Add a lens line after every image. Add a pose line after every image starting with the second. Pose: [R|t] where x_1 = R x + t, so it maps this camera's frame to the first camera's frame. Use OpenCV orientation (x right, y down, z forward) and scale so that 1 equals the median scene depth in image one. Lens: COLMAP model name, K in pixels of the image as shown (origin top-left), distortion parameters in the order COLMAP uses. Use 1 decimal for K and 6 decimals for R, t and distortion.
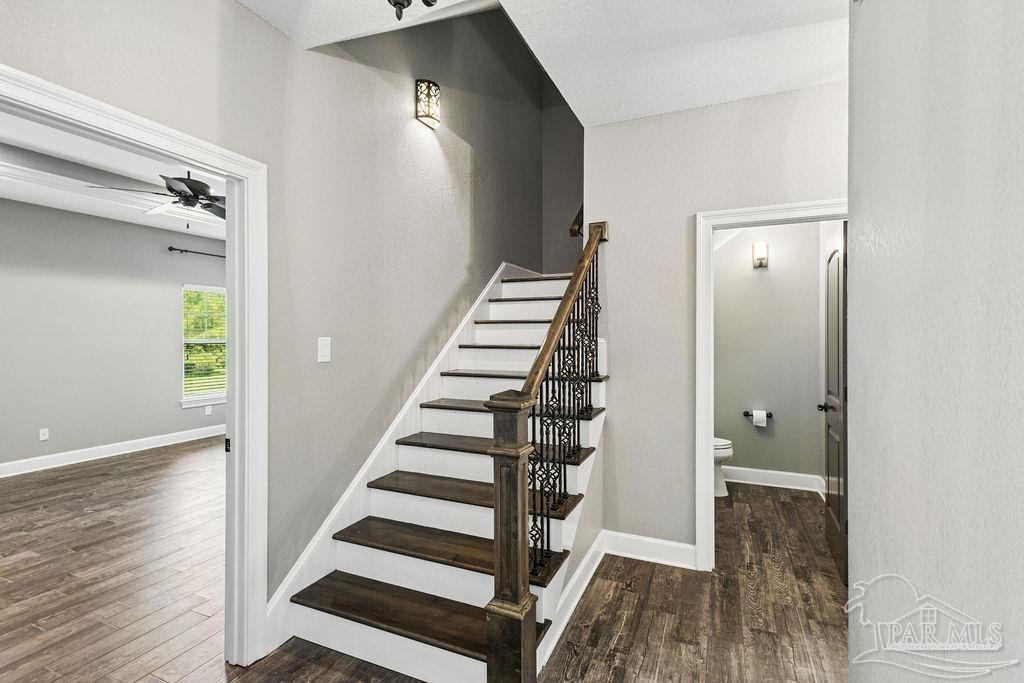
lens RADIAL K [[476.6, 0, 510.6], [0, 476.6, 331.1], [0, 0, 1]] dist [0.002613, -0.001058]
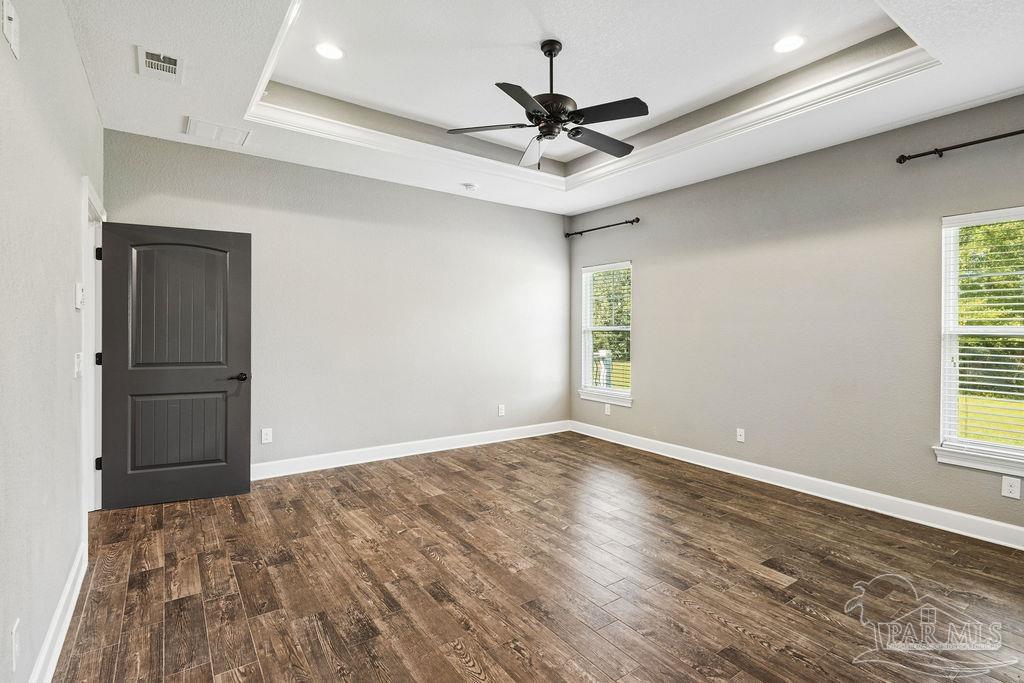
lens RADIAL K [[476.6, 0, 510.6], [0, 476.6, 331.1], [0, 0, 1]] dist [0.002613, -0.001058]
pose [[-0.500425, 0.002412, -0.865777, -0.027784], [0.000014, 0.999996, 0.002778, 0.031052], [0.865780, 0.001378, -0.500423, 1.282781]]
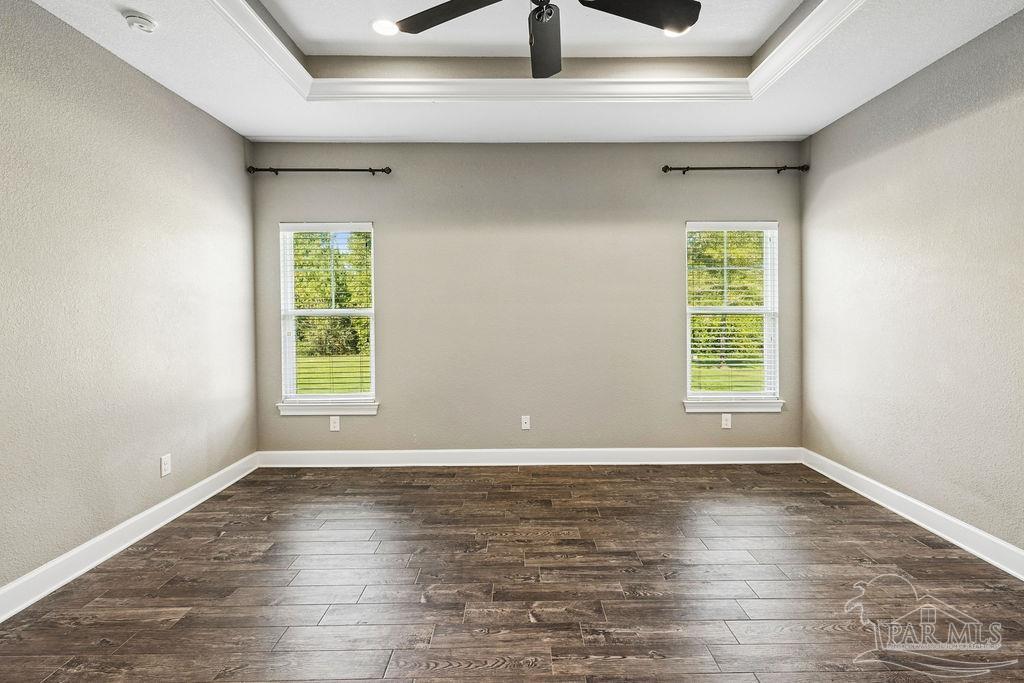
lens RADIAL K [[484.2, 0, 516.0], [0, 484.2, 314.2], [0, 0, 1]] dist [0.005377, 0.000781]
pose [[0.423074, 0.002931, -0.906091, -0.279353], [0.012422, 0.999882, 0.009034, 0.028081], [0.906010, -0.015077, 0.422987, 0.762548]]
